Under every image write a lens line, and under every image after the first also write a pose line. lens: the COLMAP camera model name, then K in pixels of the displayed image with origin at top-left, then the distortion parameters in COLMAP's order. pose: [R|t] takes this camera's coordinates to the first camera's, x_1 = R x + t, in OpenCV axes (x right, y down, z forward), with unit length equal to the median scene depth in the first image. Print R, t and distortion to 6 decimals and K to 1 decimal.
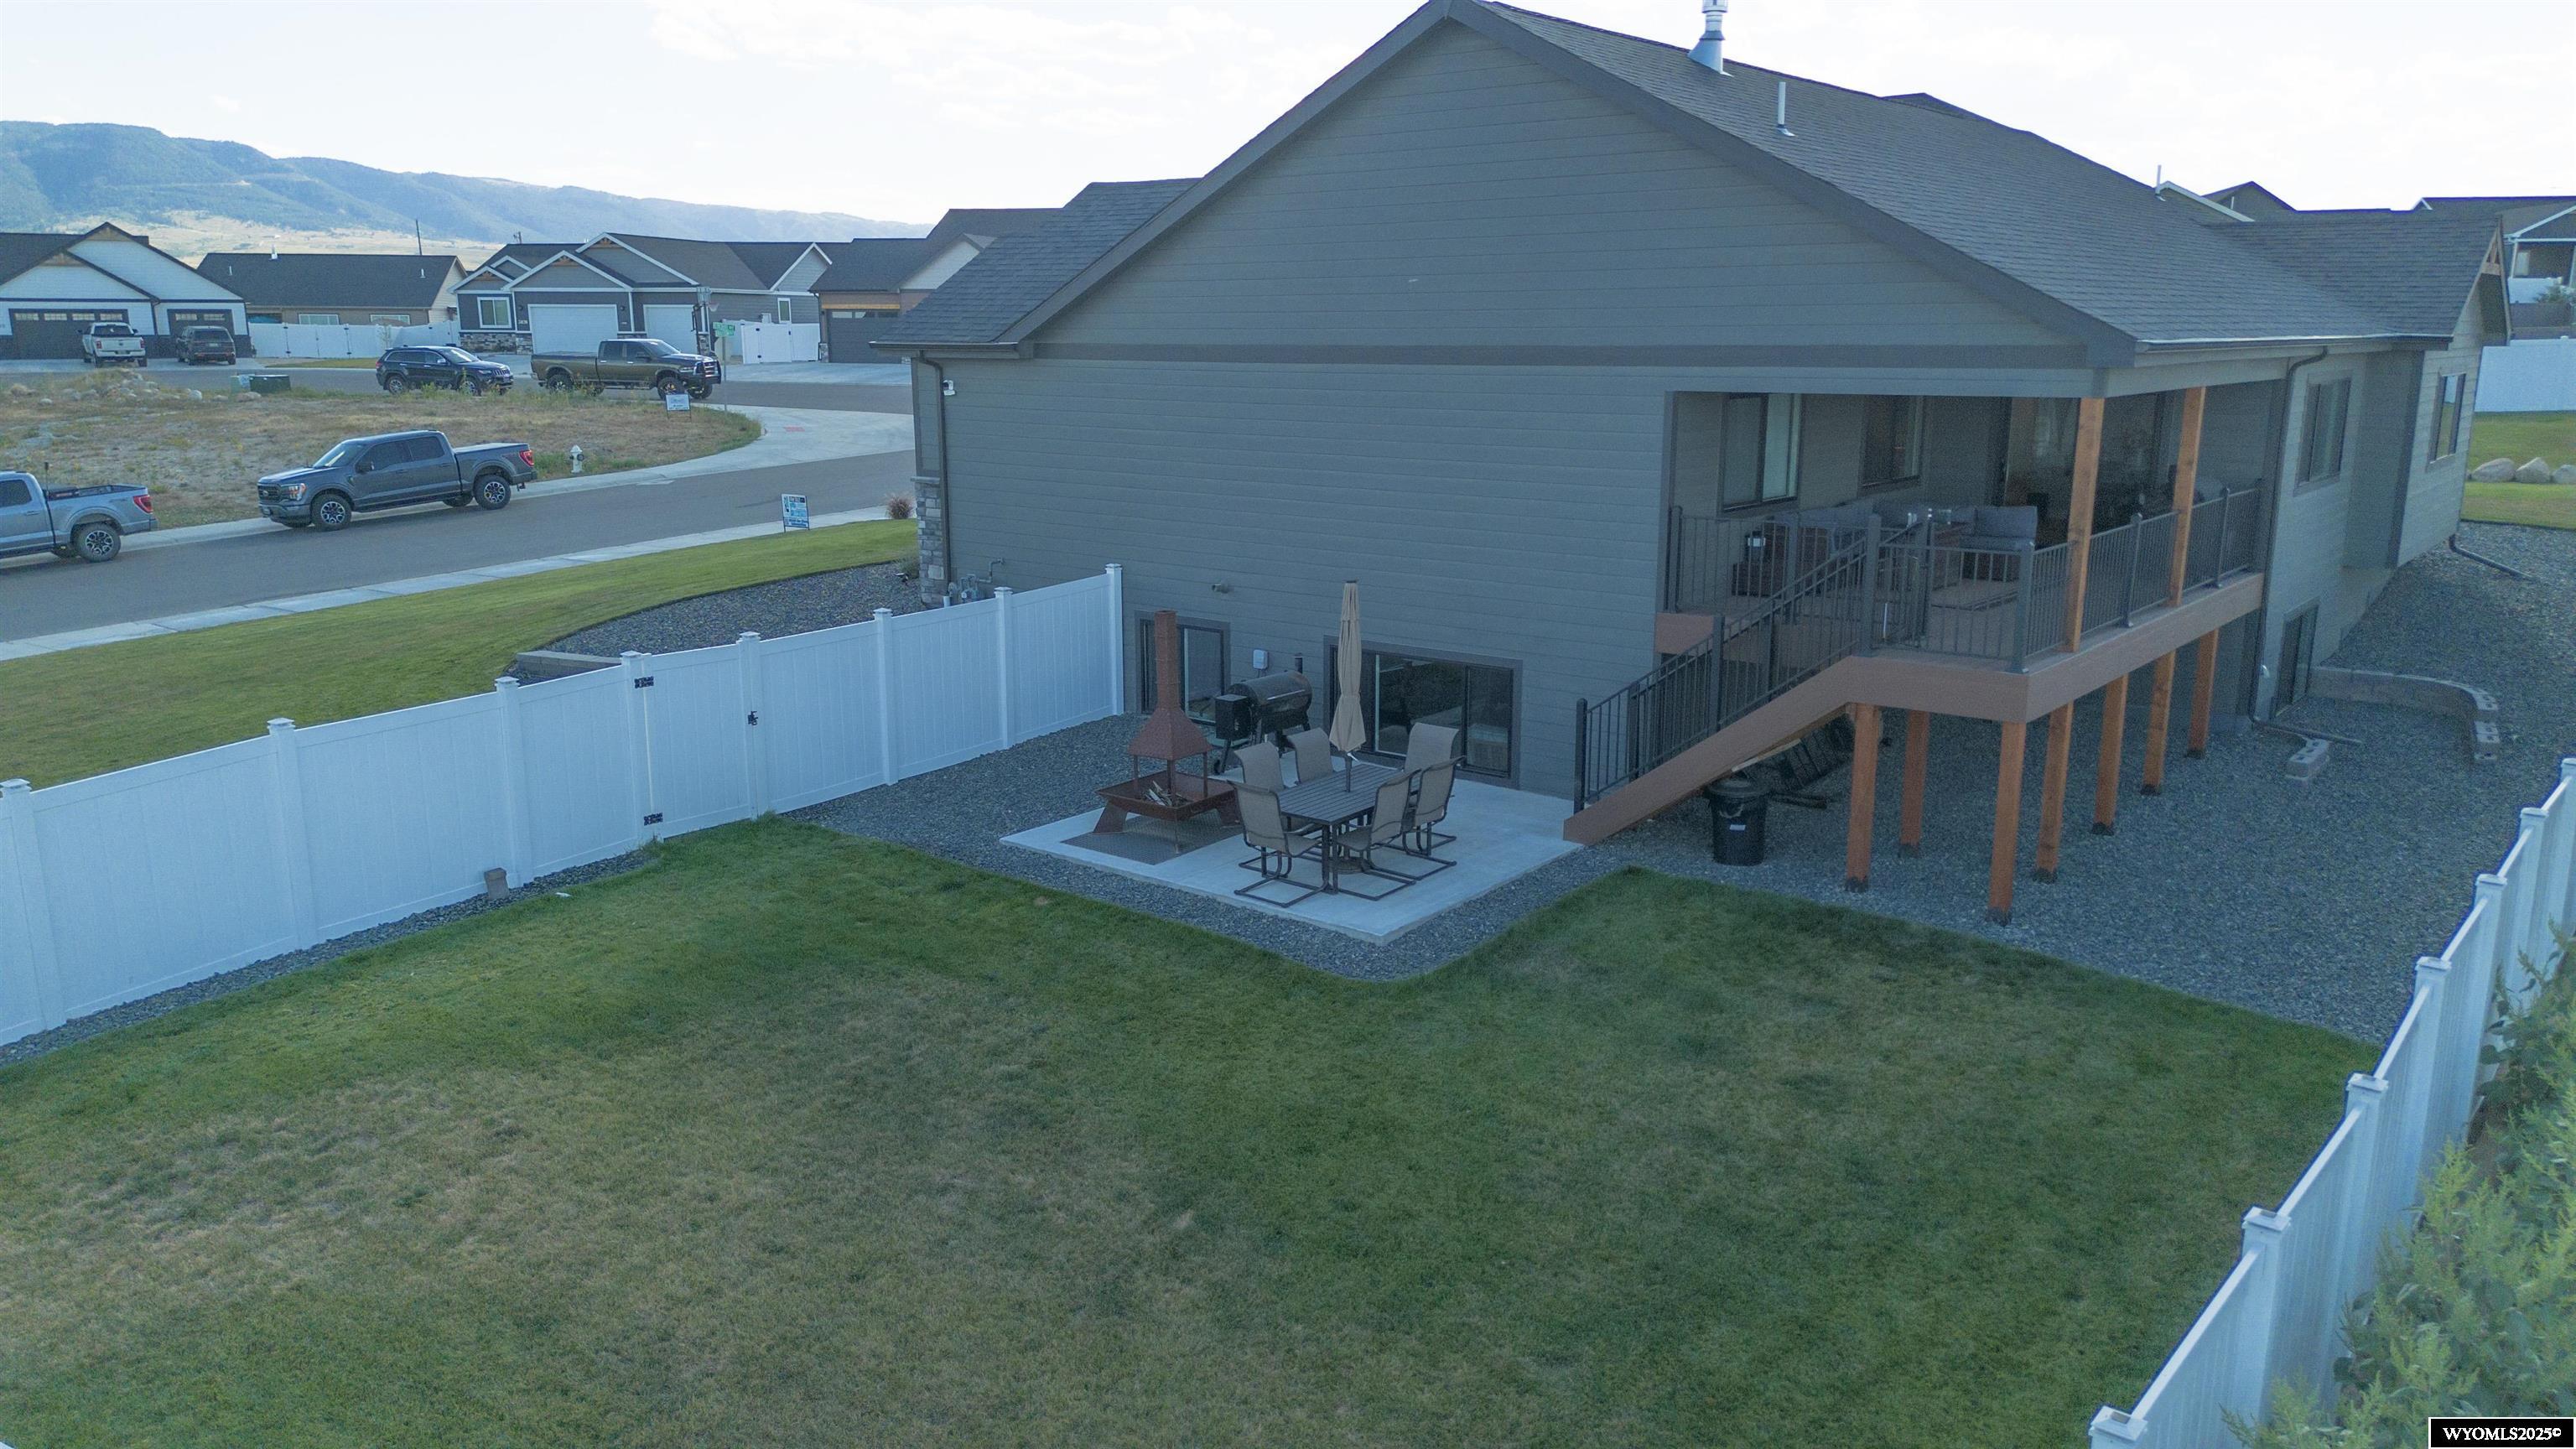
lens RADIAL K [[1815.2, 0, 1289.6], [0, 1815.2, 713.6], [0, 0, 1]] dist [0.061305, -0.042817]
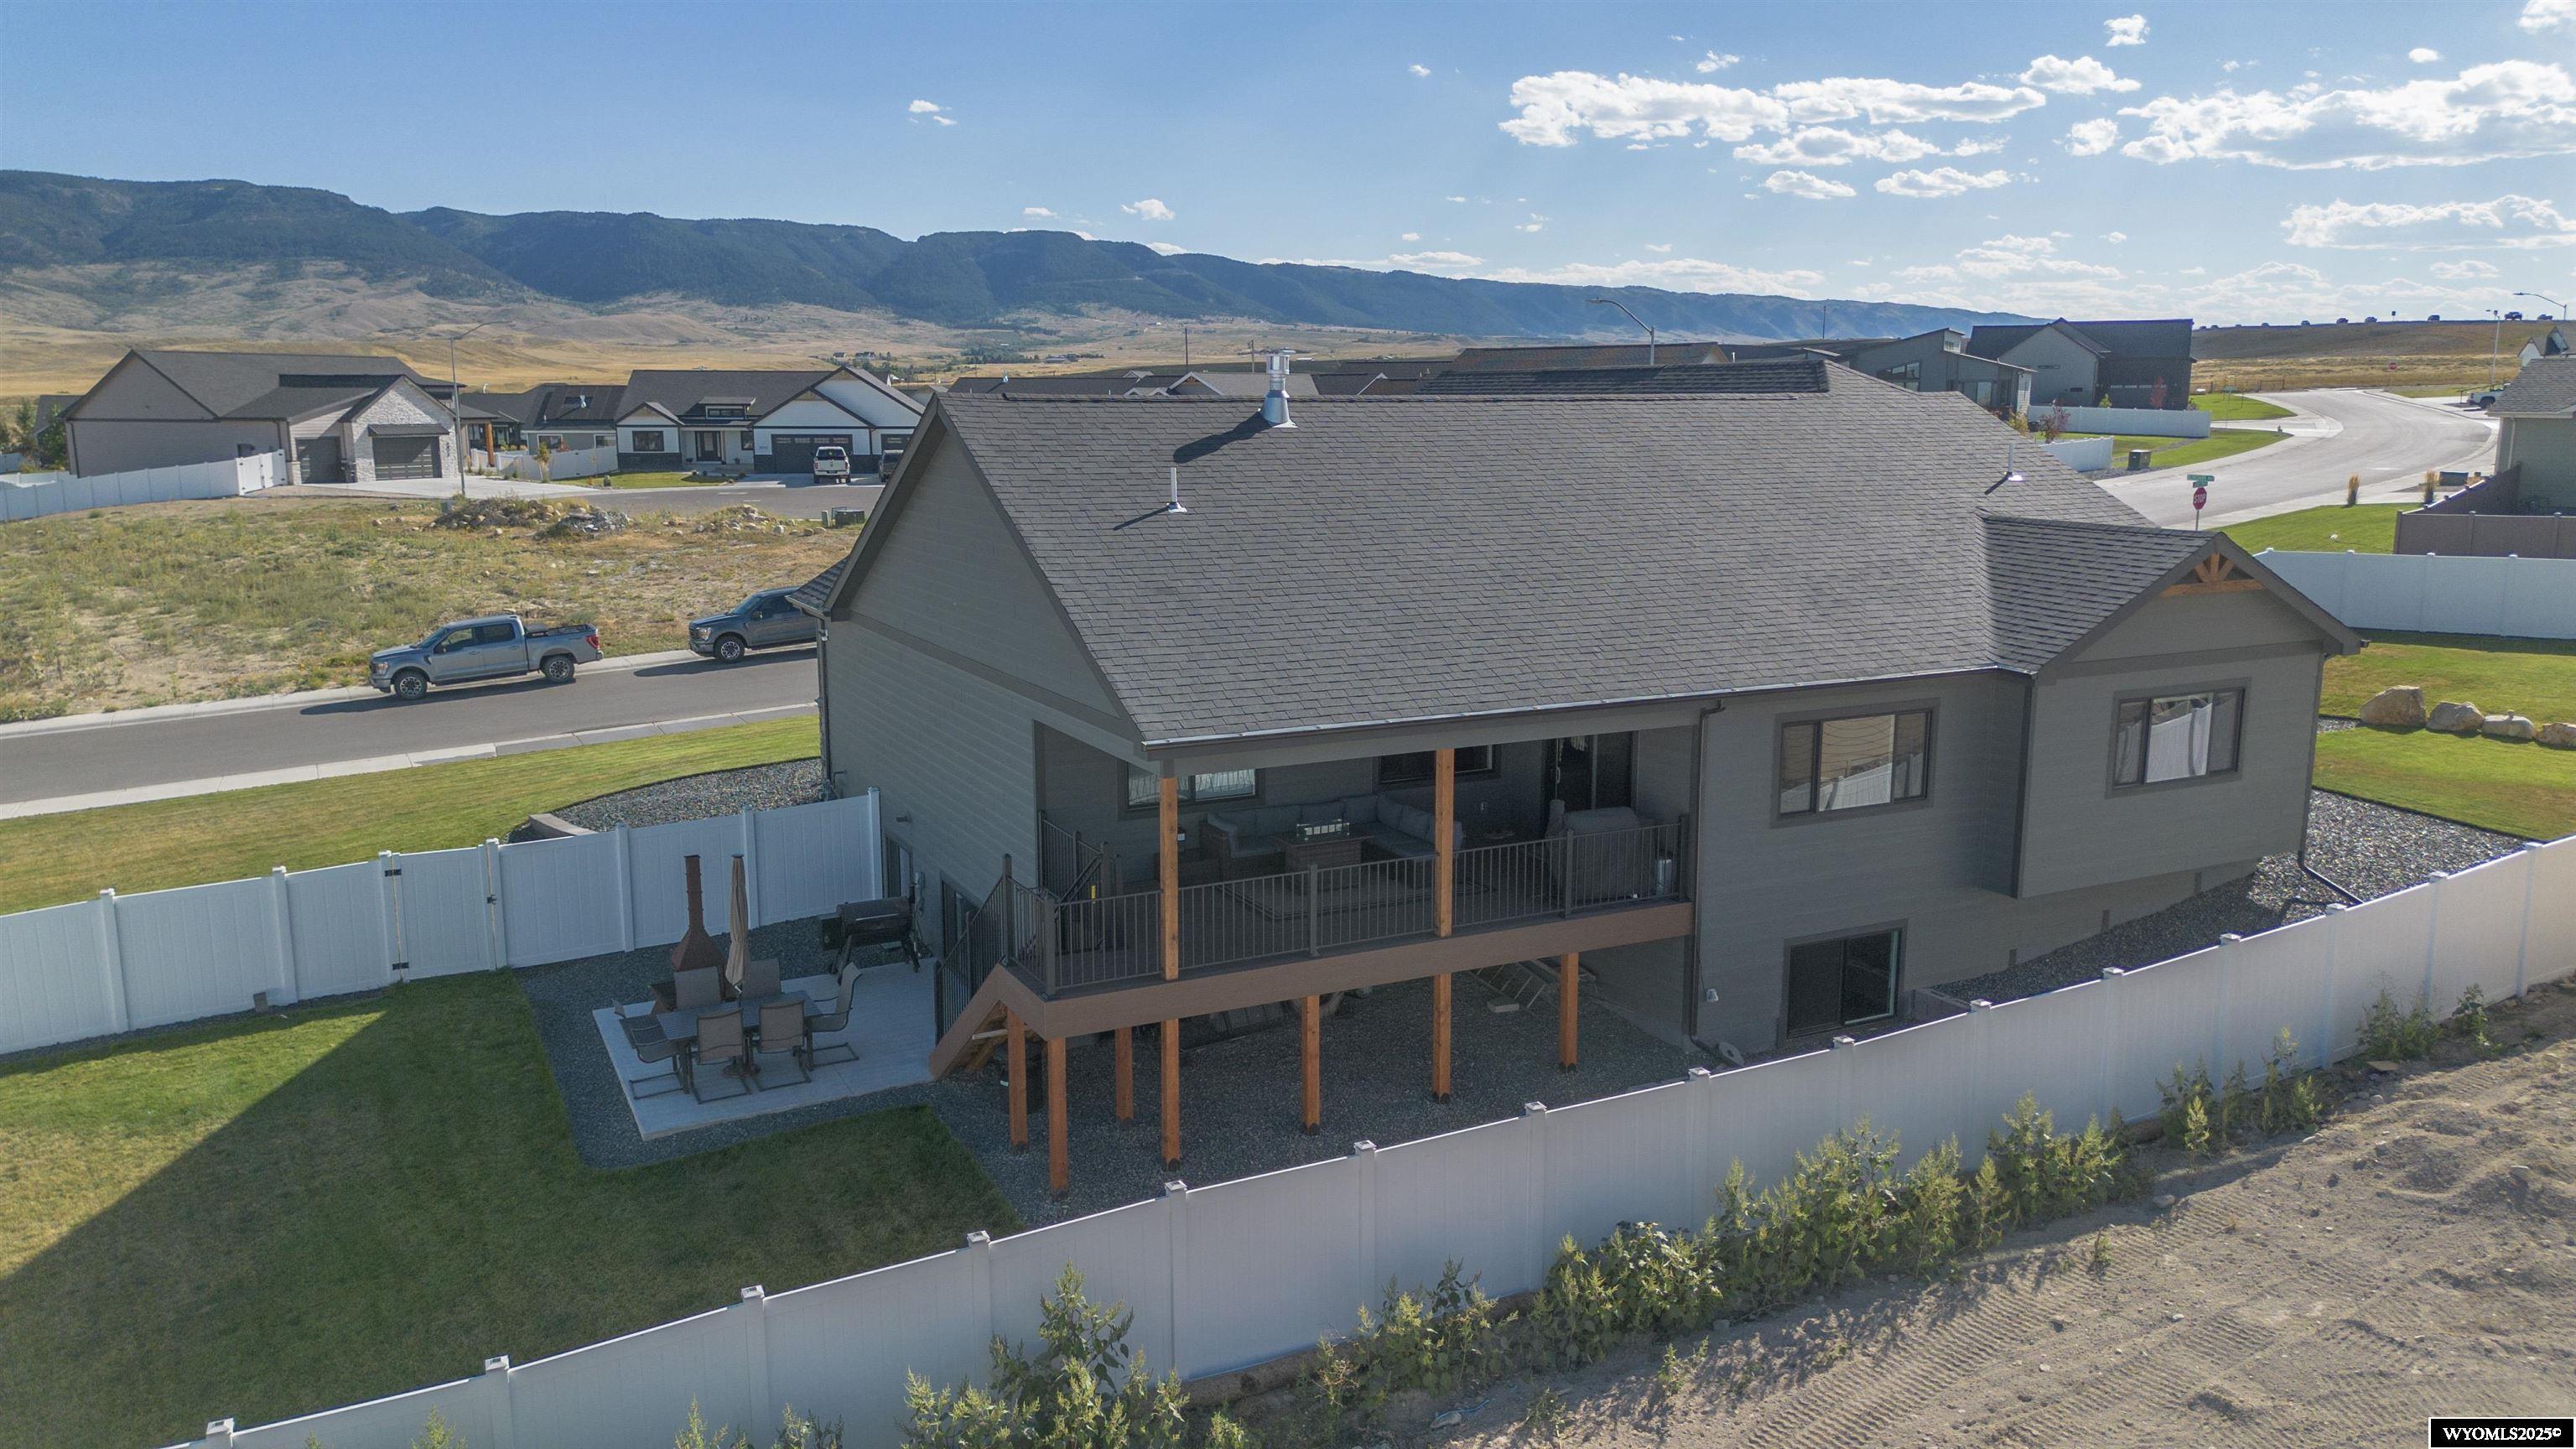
lens RADIAL K [[1815.2, 0, 1276.1], [0, 1815.2, 727.8], [0, 0, 1]] dist [0.061305, -0.042817]
pose [[0.916993, 0.076504, -0.391498, 0.804875], [-0.090245, 0.995778, -0.016790, -0.160788], [0.388561, 0.050727, 0.920026, -0.076844]]
